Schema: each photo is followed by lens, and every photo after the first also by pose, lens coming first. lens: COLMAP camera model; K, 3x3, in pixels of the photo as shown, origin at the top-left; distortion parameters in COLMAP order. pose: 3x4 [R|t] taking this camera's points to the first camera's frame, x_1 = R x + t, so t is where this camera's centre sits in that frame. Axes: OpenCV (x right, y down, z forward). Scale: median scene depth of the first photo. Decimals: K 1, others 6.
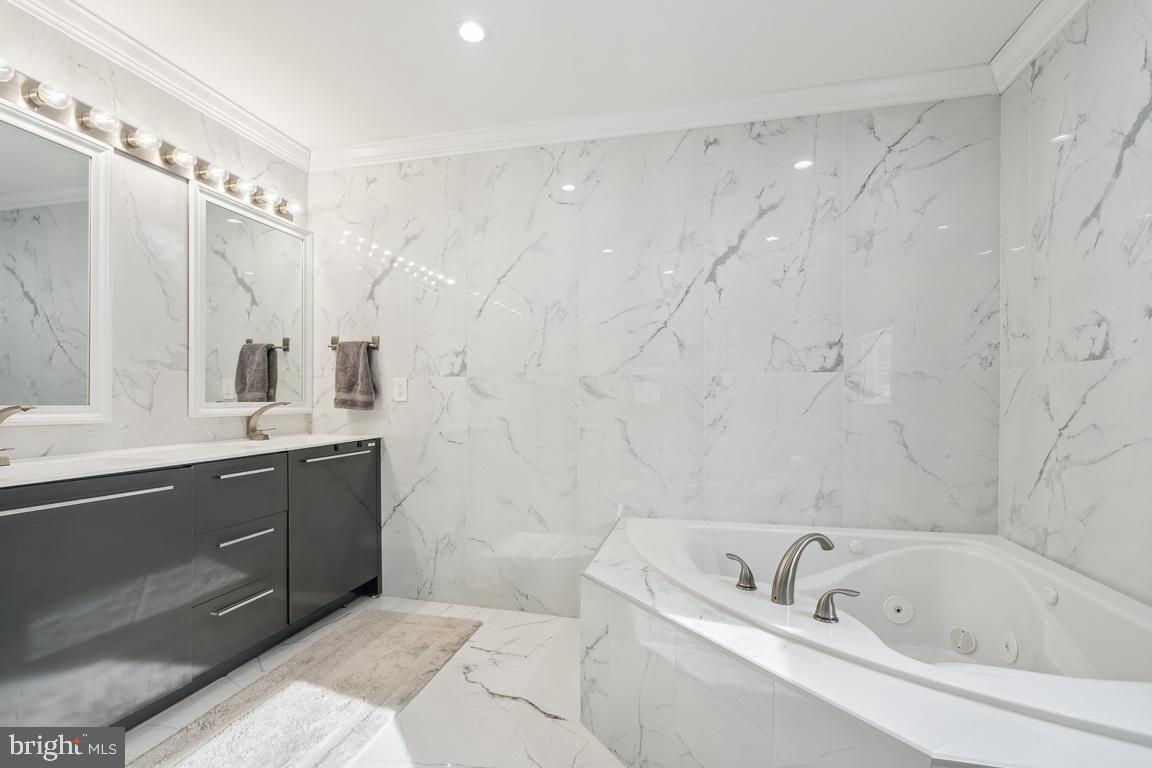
lens RADIAL K [[528.4, 0, 575.0], [0, 528.4, 391.4], [0, 0, 1]] dist [0.000323, 0.000157]
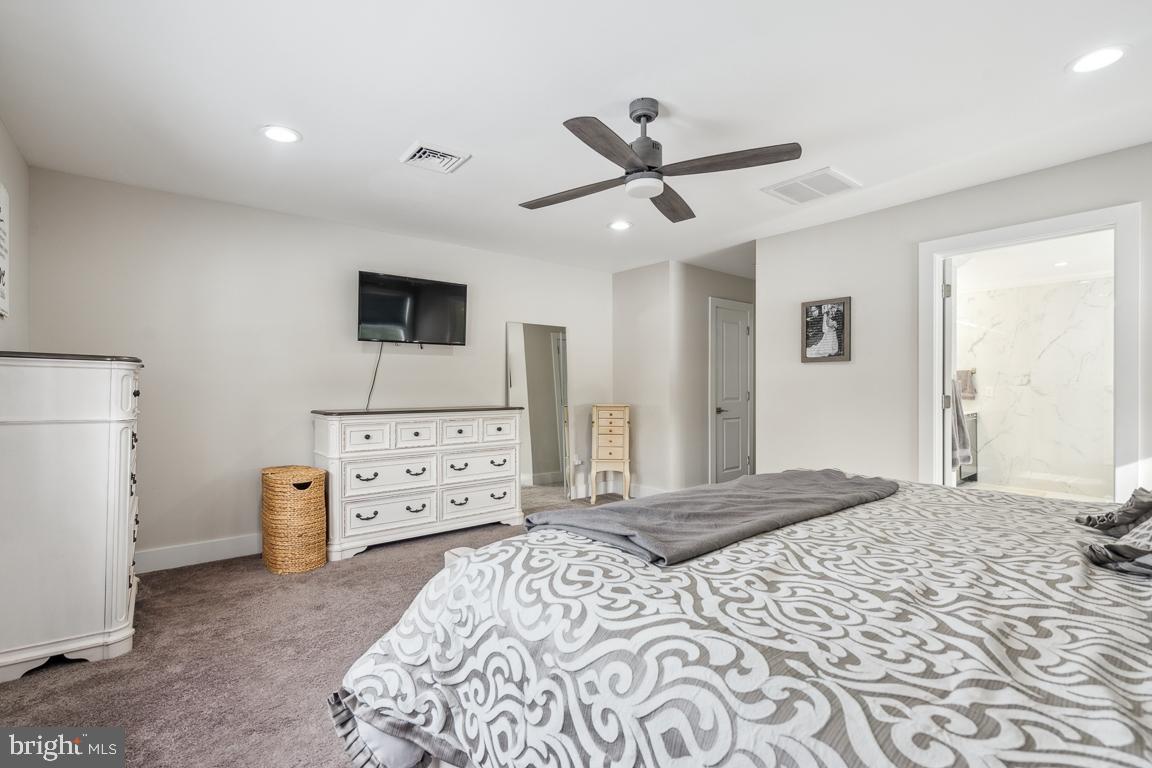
lens RADIAL K [[528.4, 0, 578.6], [0, 528.4, 380.4], [0, 0, 1]] dist [0.000323, 0.000157]
pose [[0.796780, -0.002184, -0.604265, -0.372085], [0.001623, 0.999998, -0.001475, -0.050839], [0.604267, 0.000195, 0.796782, -1.898093]]
